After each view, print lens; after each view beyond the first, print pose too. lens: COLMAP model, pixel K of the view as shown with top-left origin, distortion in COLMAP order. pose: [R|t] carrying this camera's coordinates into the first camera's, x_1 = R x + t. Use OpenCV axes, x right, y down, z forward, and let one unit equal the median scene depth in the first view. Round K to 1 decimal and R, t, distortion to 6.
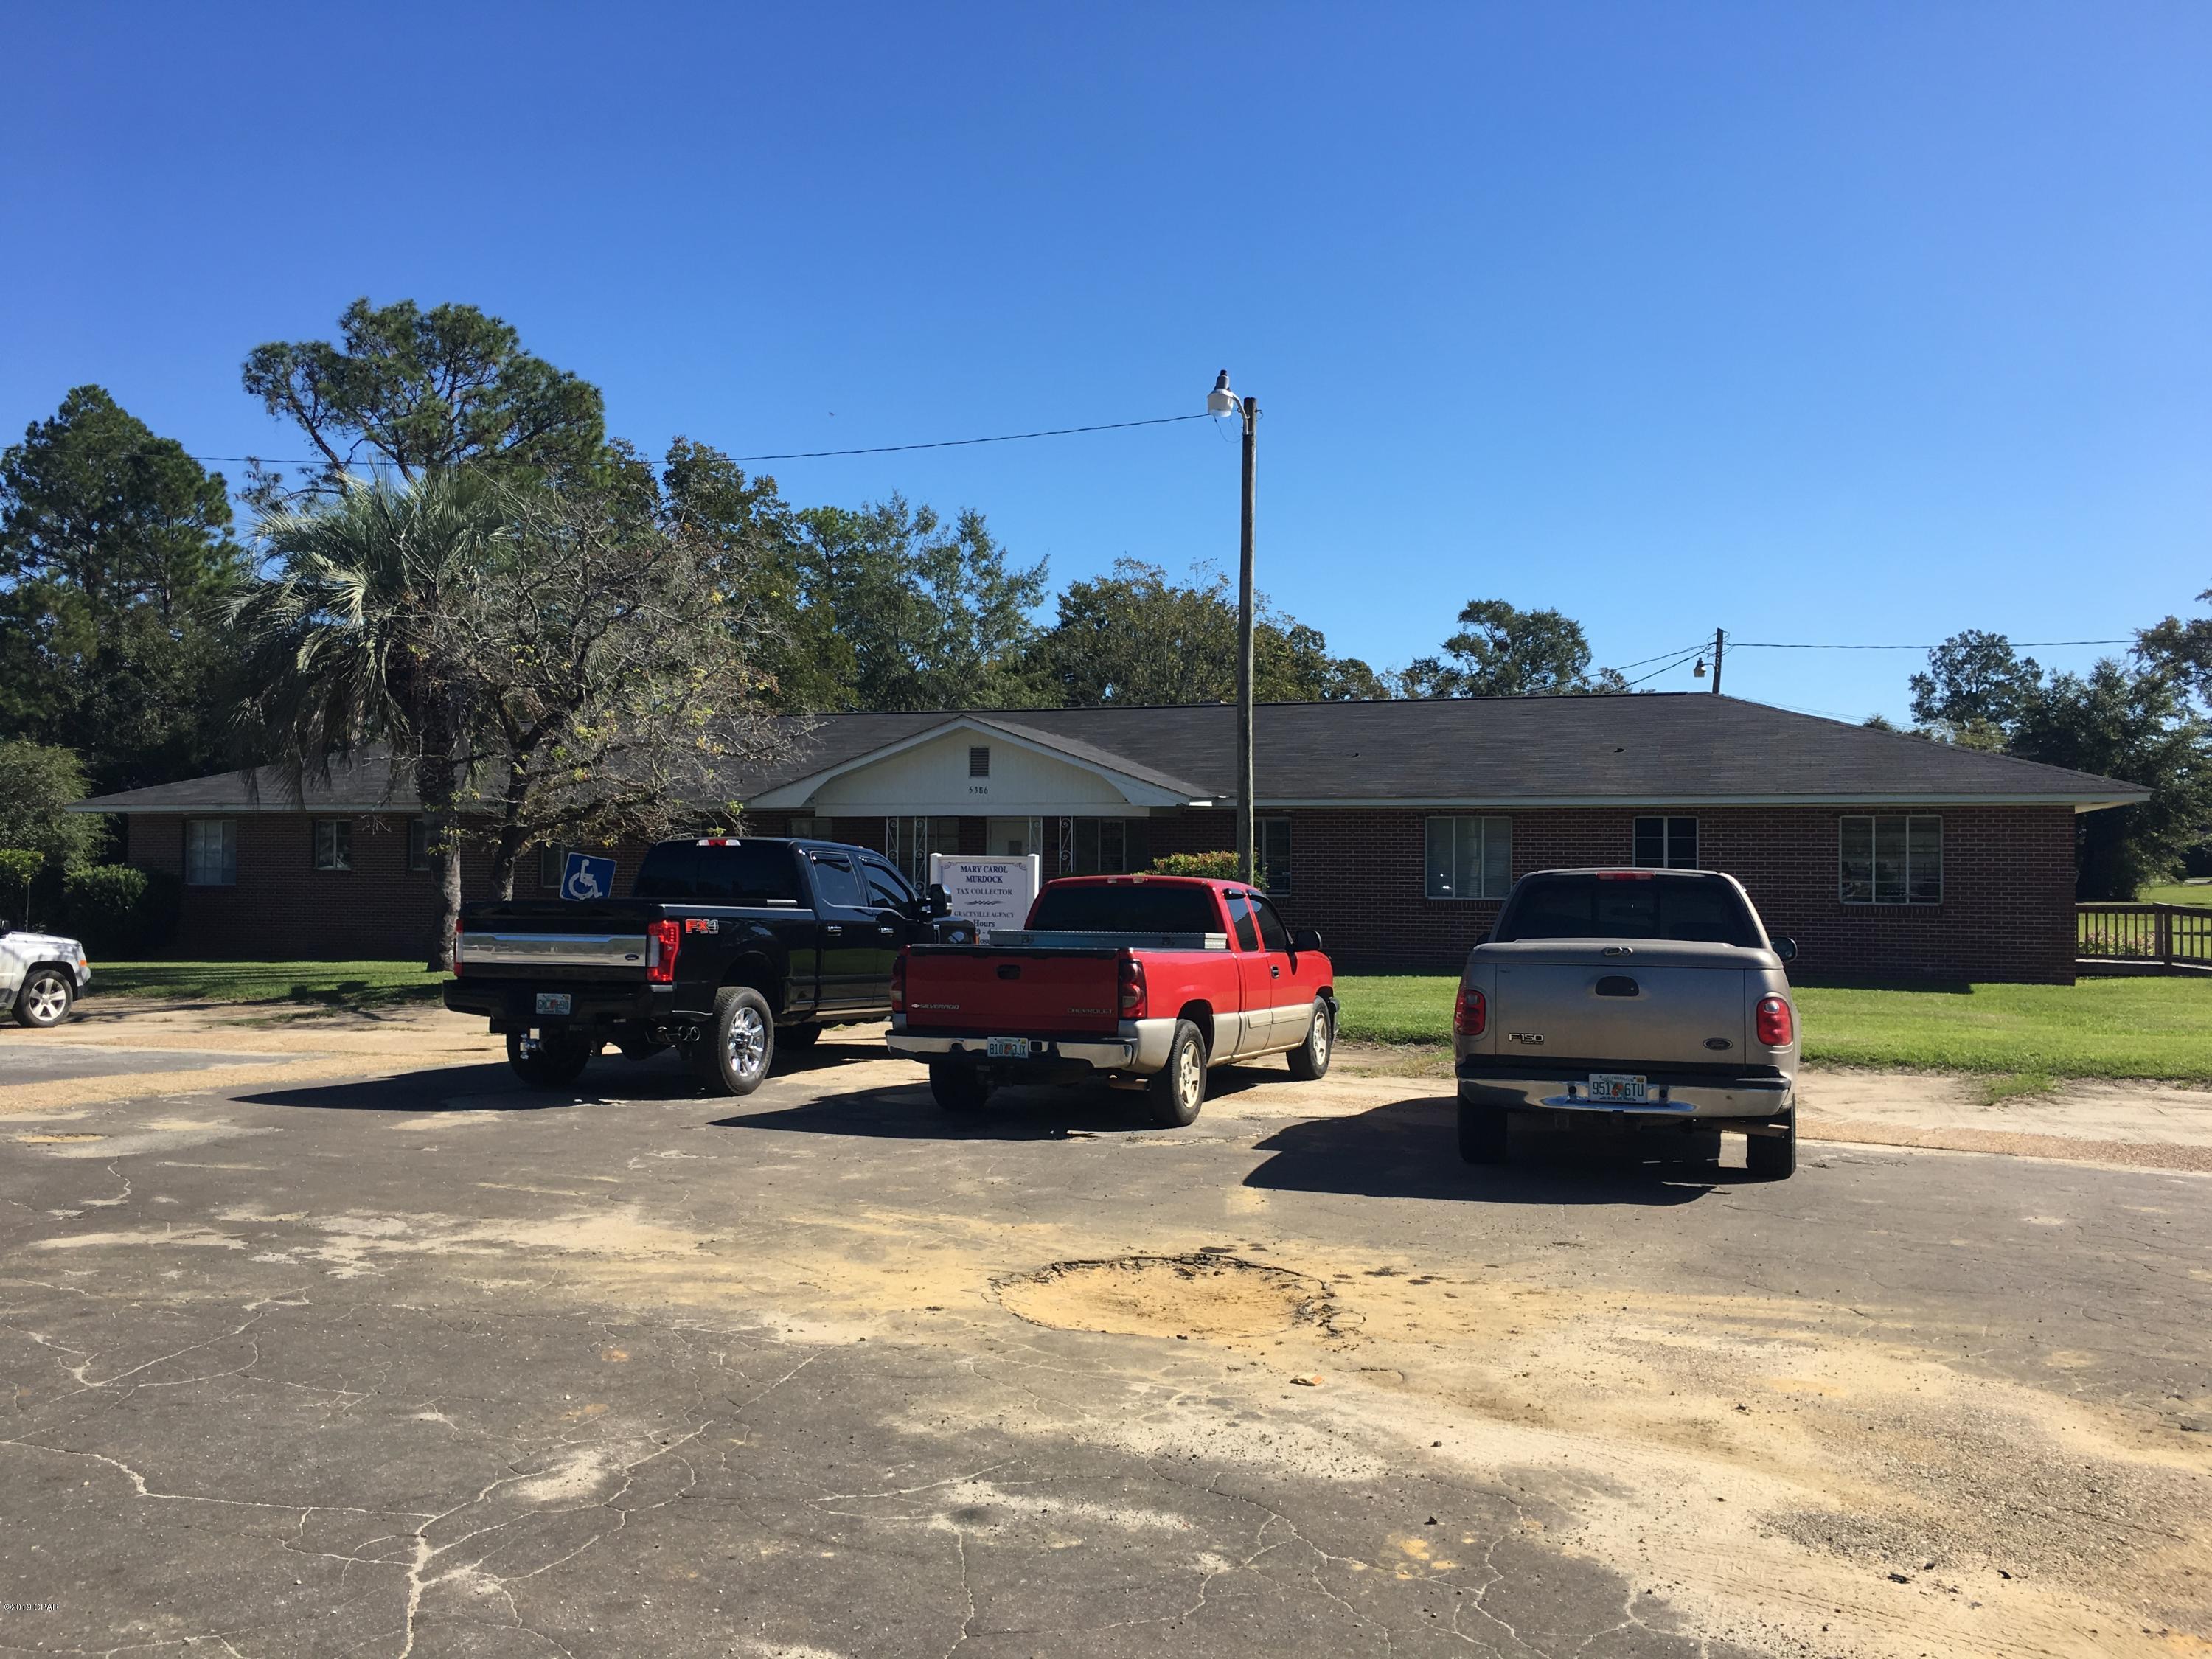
lens RADIAL K [[1876.3, 0, 1102.1], [0, 1876.3, 841.9], [0, 0, 1]] dist [0.079907, -0.102924]
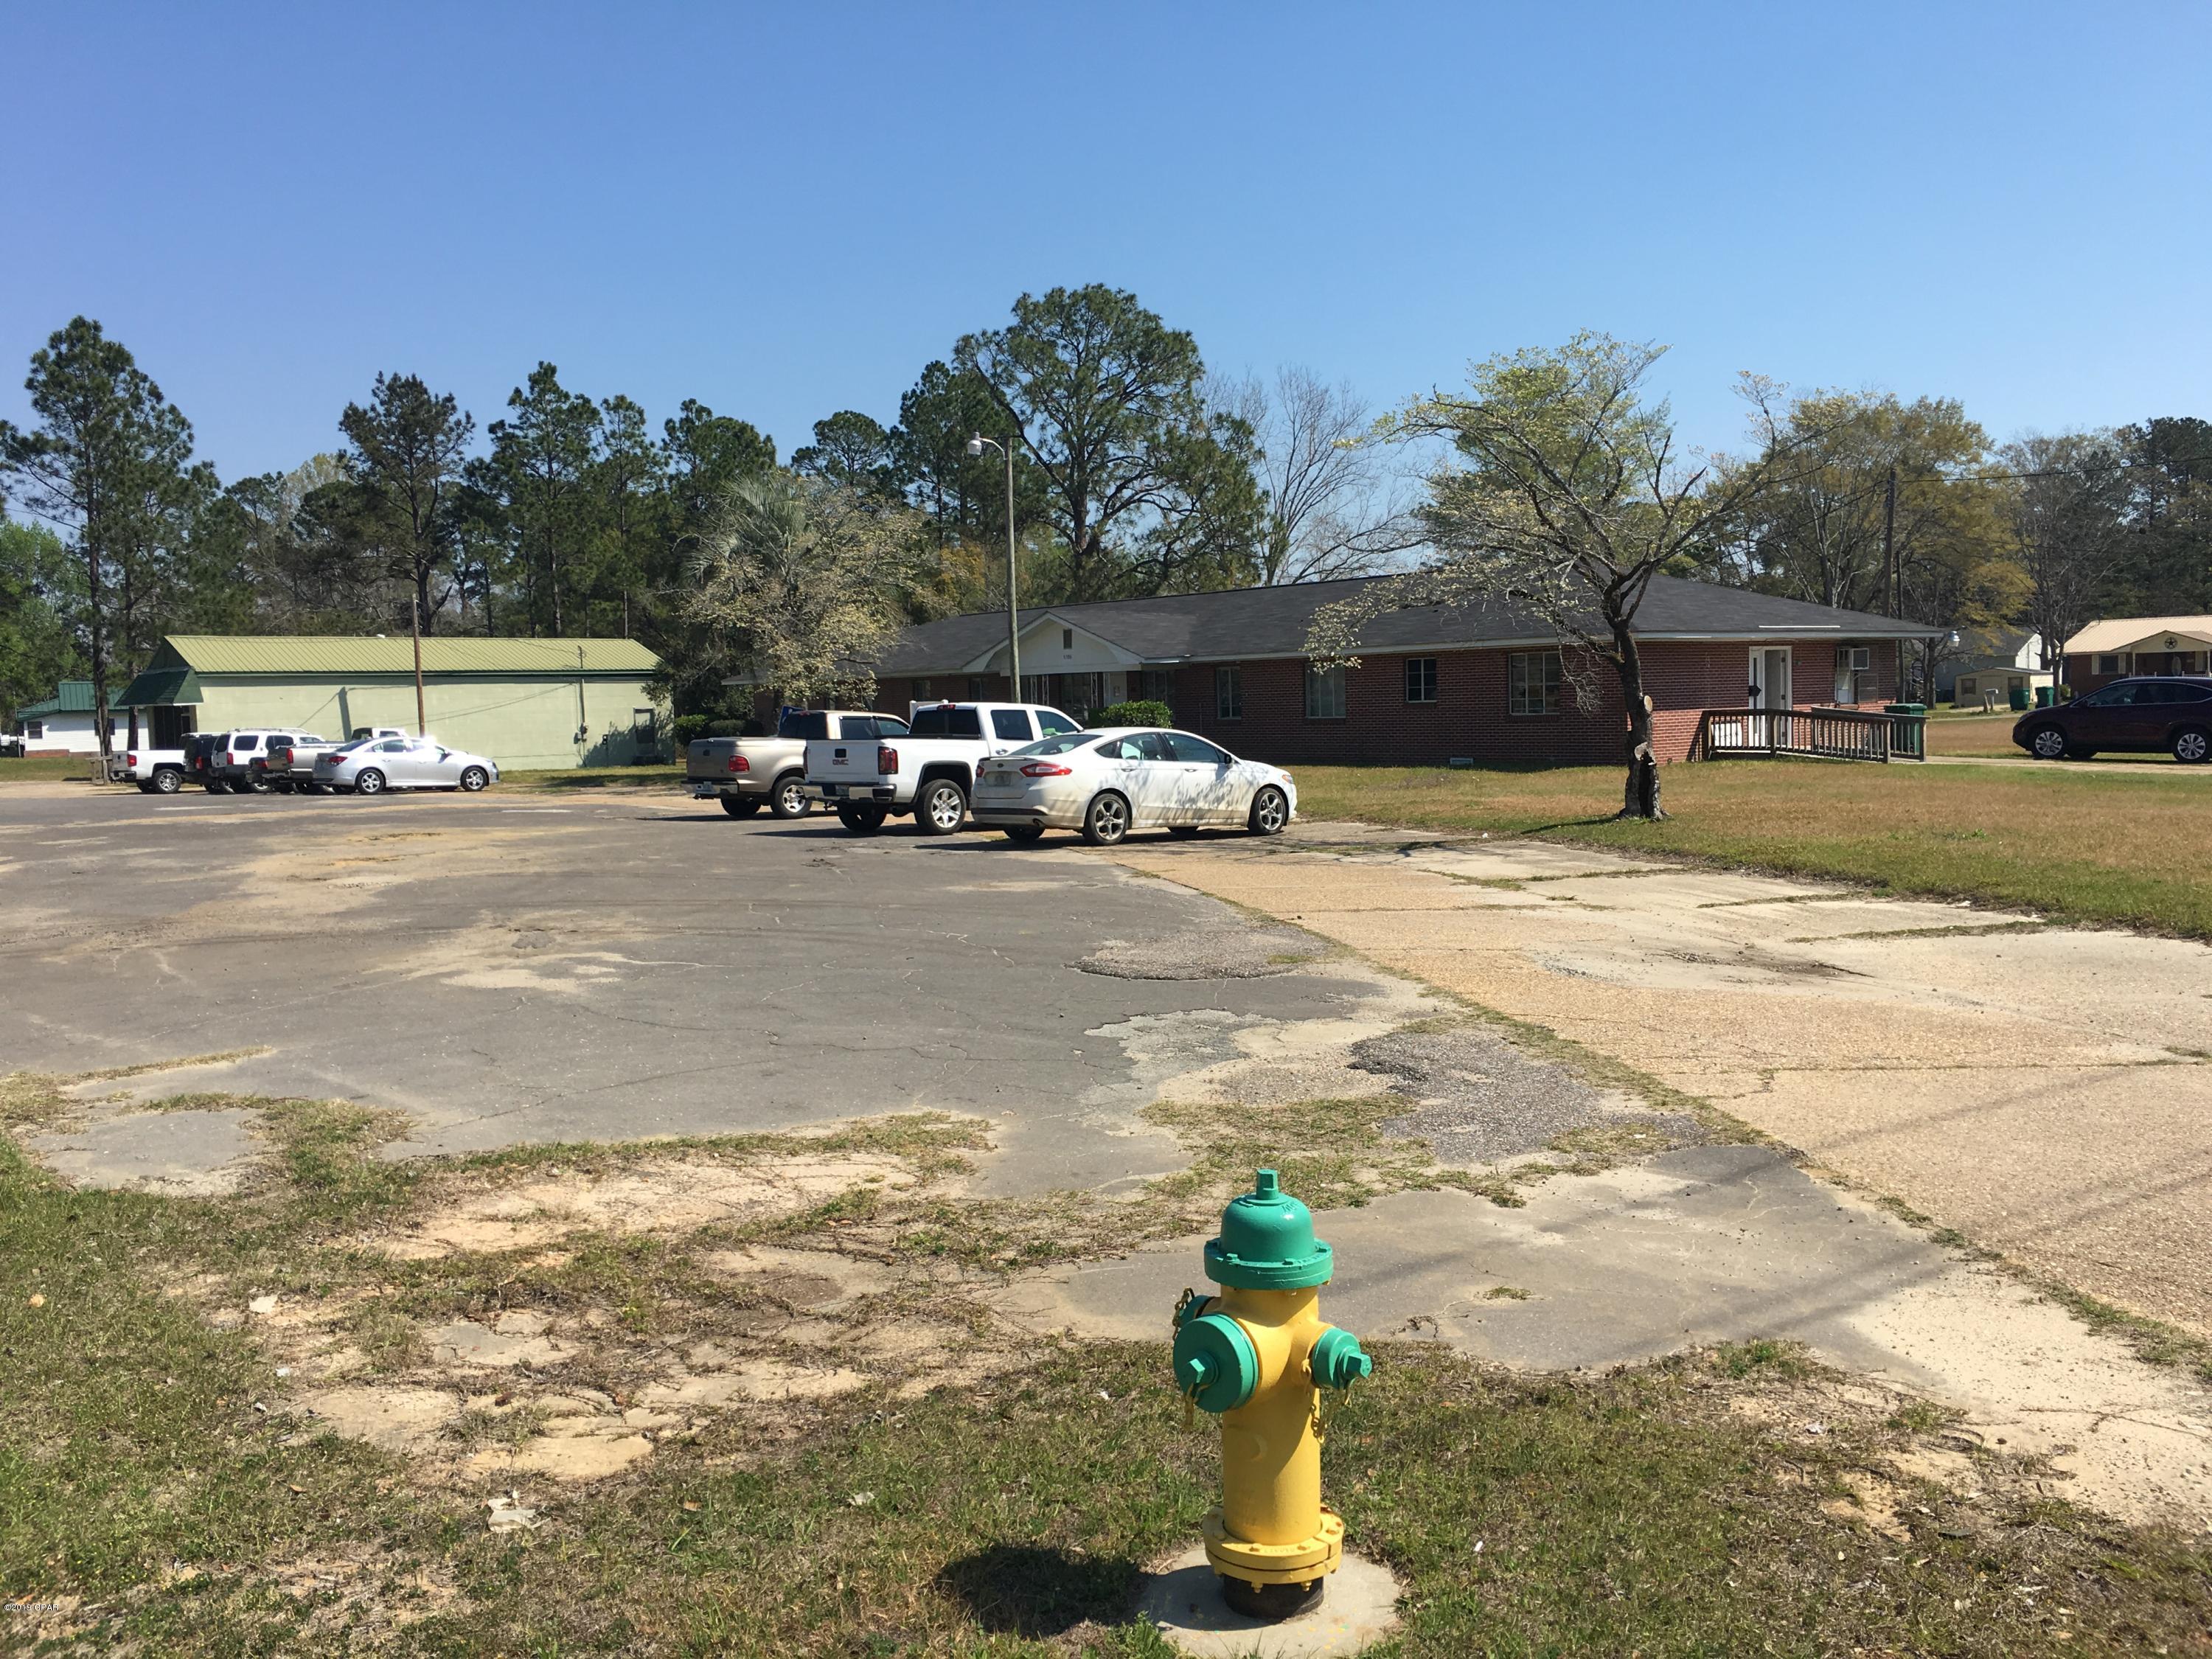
lens RADIAL K [[1876.3, 0, 1092.9], [0, 1876.3, 829.5], [0, 0, 1]] dist [0.079907, -0.102924]
pose [[0.858750, 0.004861, -0.512371, 0.289495], [0.038273, 0.996553, 0.073601, 0.000662], [0.510963, -0.082815, 0.855604, -0.137939]]
